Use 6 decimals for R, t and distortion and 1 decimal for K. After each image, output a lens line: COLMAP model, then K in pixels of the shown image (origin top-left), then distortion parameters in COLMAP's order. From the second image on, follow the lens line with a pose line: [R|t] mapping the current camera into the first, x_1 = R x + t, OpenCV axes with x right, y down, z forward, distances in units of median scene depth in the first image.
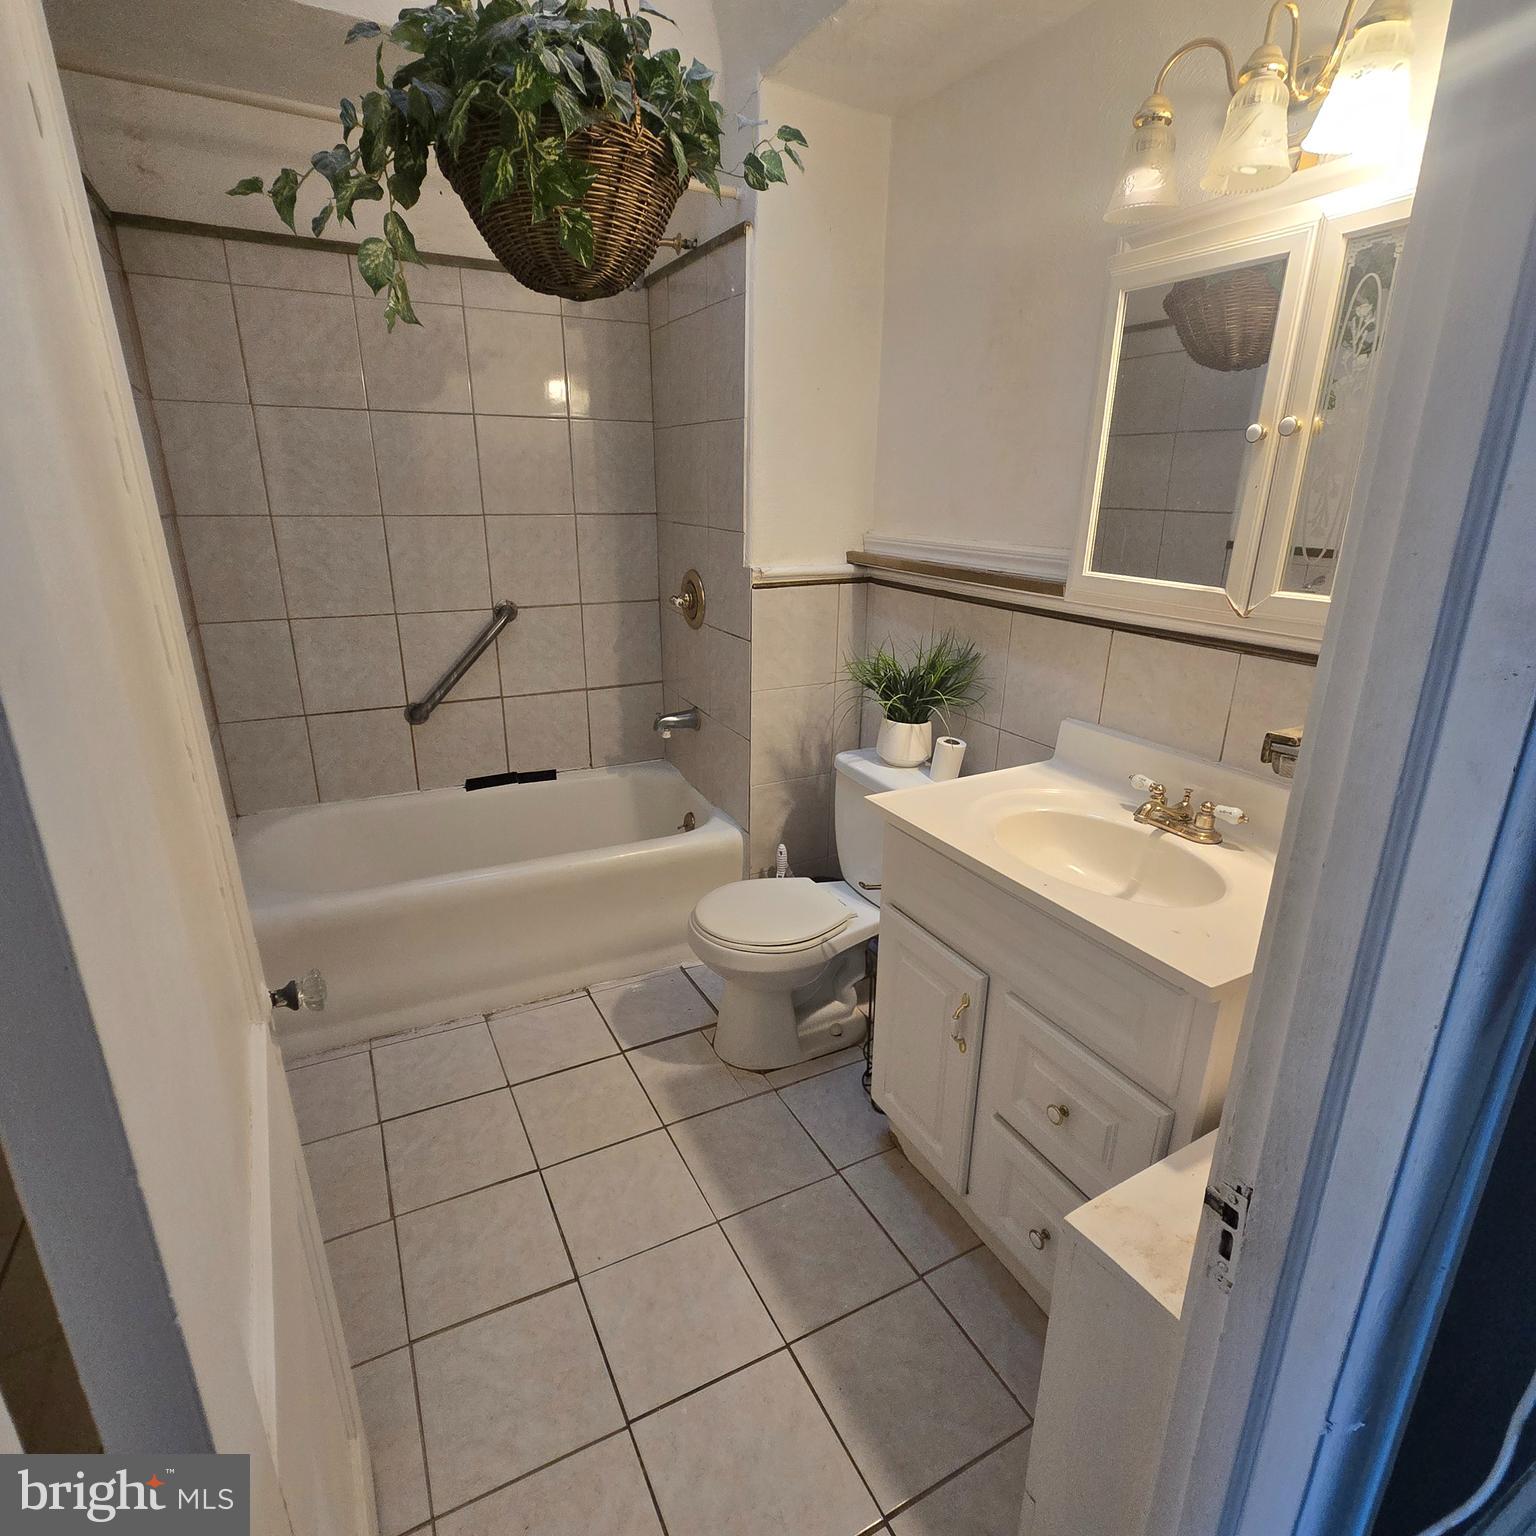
lens RADIAL K [[841.6, 0, 762.9], [0, 841.6, 773.5], [0, 0, 1]] dist [0.000209, -0.001936]
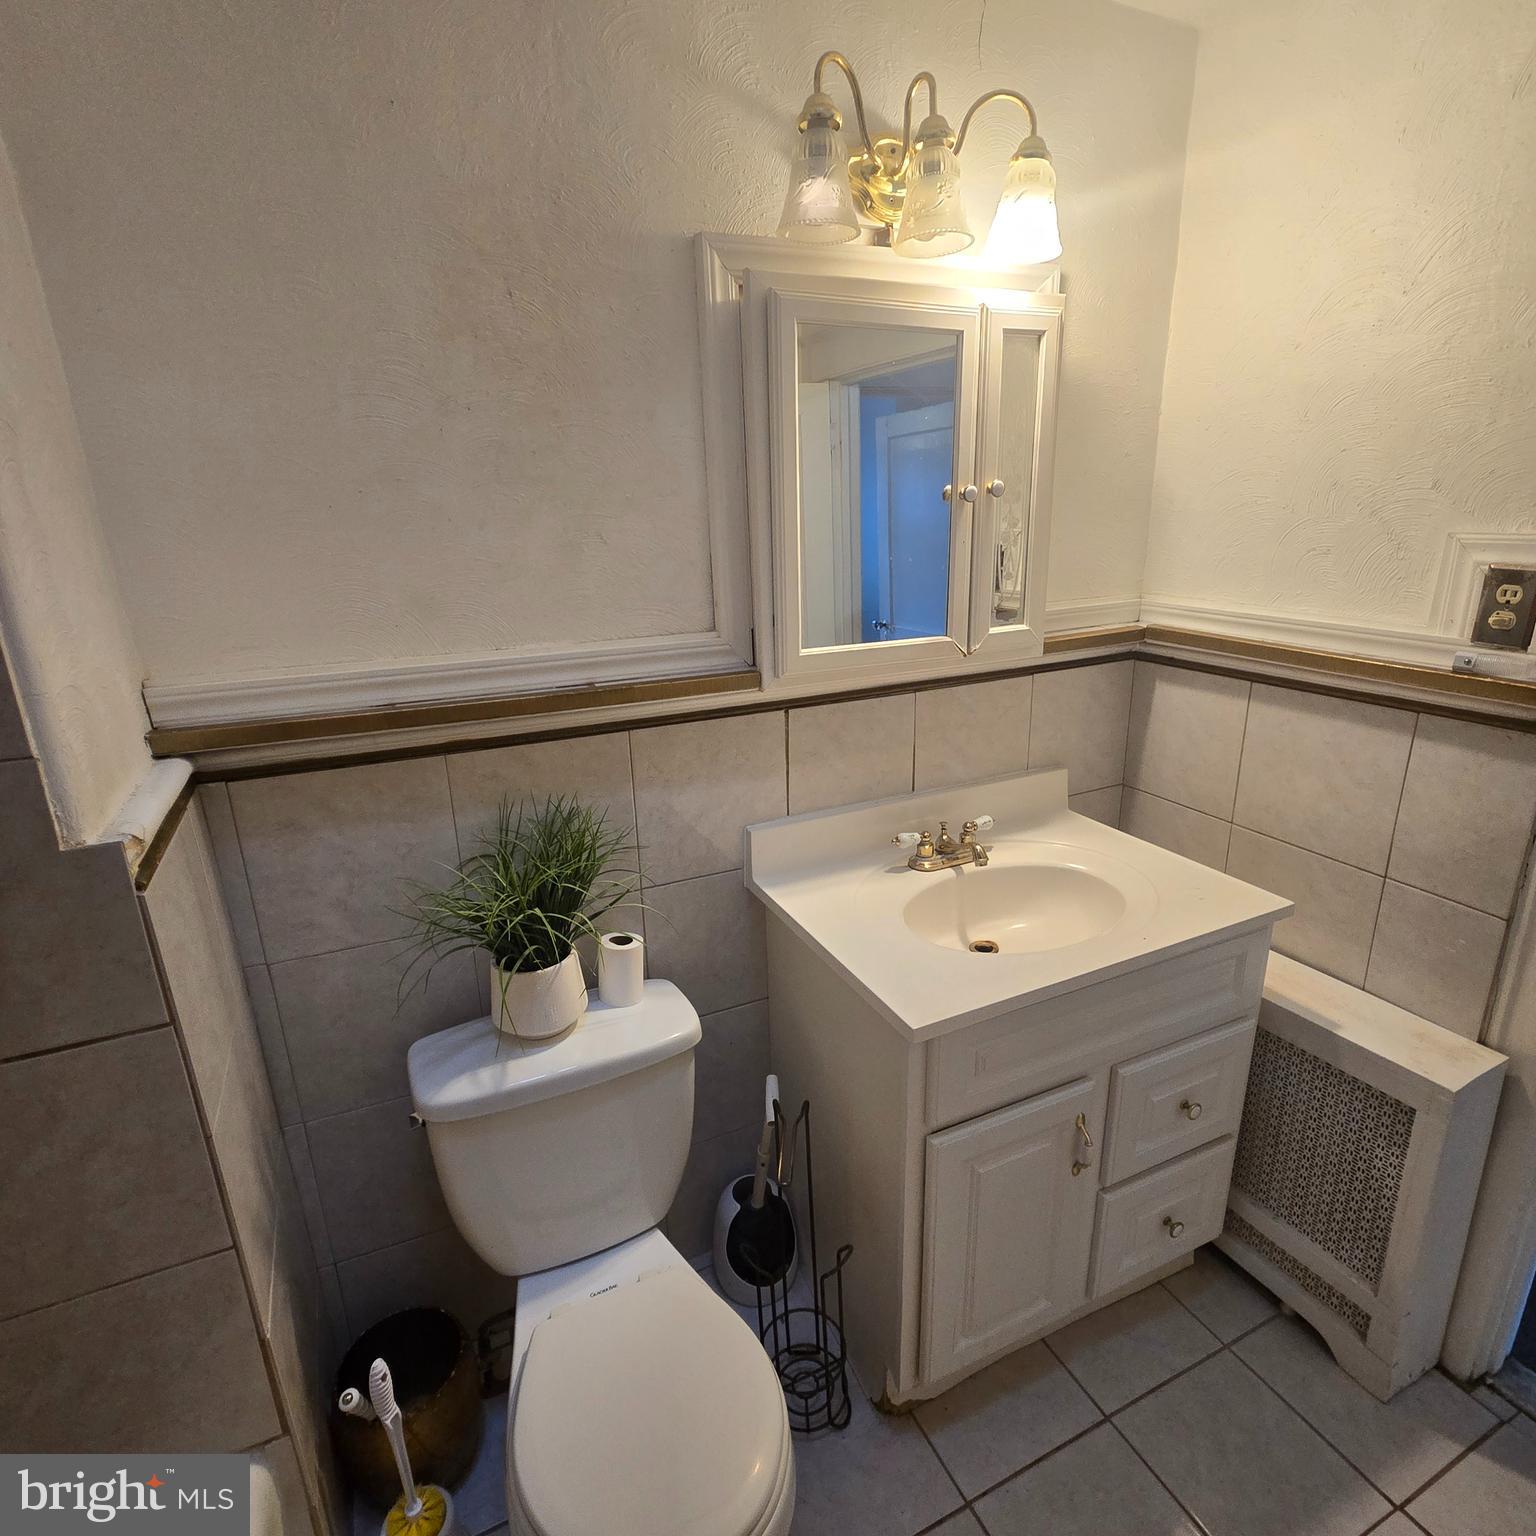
lens RADIAL K [[836.0, 0, 766.4], [0, 836.0, 771.4], [0, 0, 1]] dist [0.005824, -0.002950]
pose [[0.049562, -0.309291, 0.949675, -0.285152], [0.353623, 0.894685, 0.272927, -0.238829], [-0.934074, 0.322301, 0.153715, 0.607368]]
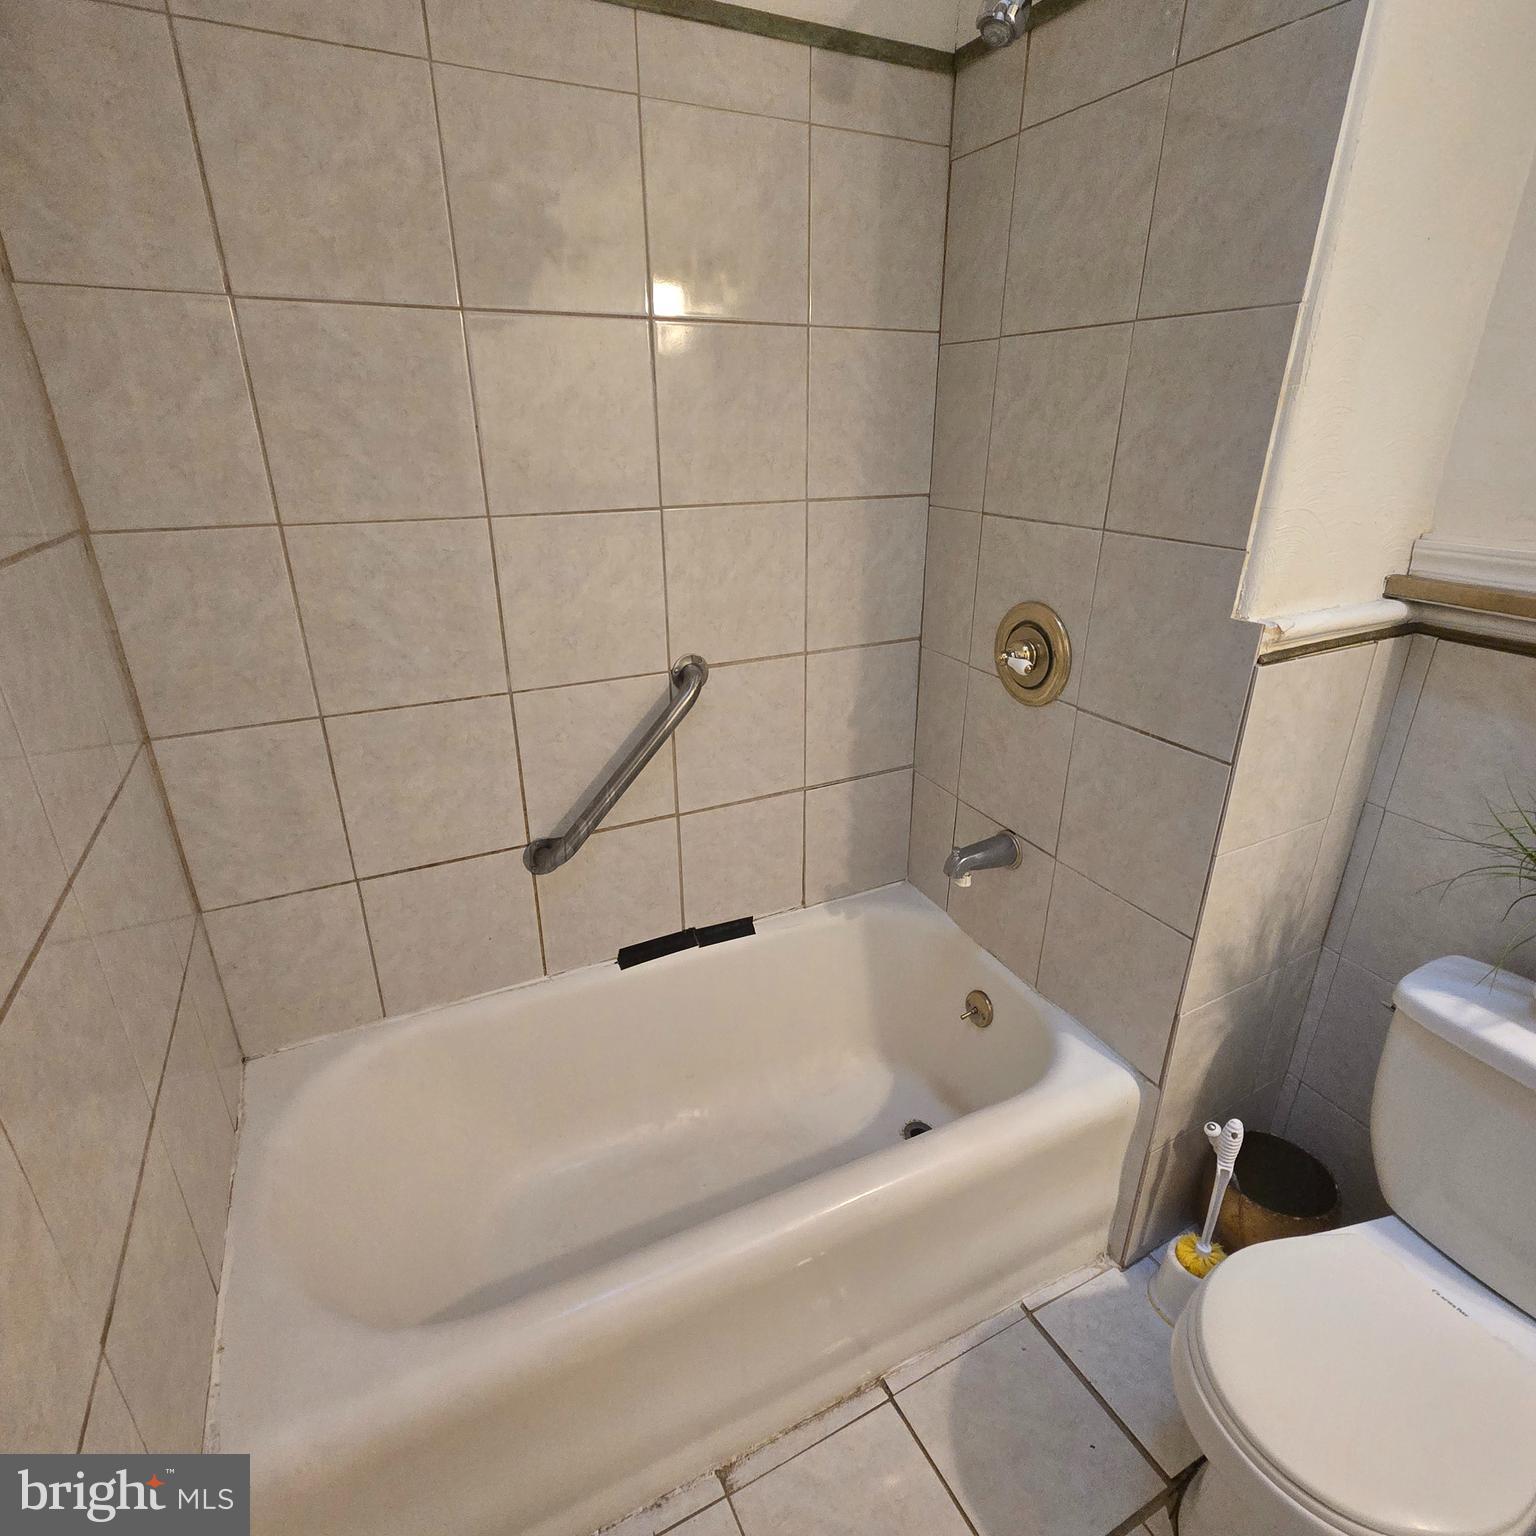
lens RADIAL K [[841.6, 0, 762.9], [0, 841.6, 773.5], [0, 0, 1]] dist [0.000209, -0.001936]
pose [[0.999826, -0.009688, -0.015968, -0.262128], [0.010593, 0.998283, 0.057605, -0.167140], [0.015382, -0.057764, 0.998212, 0.446776]]
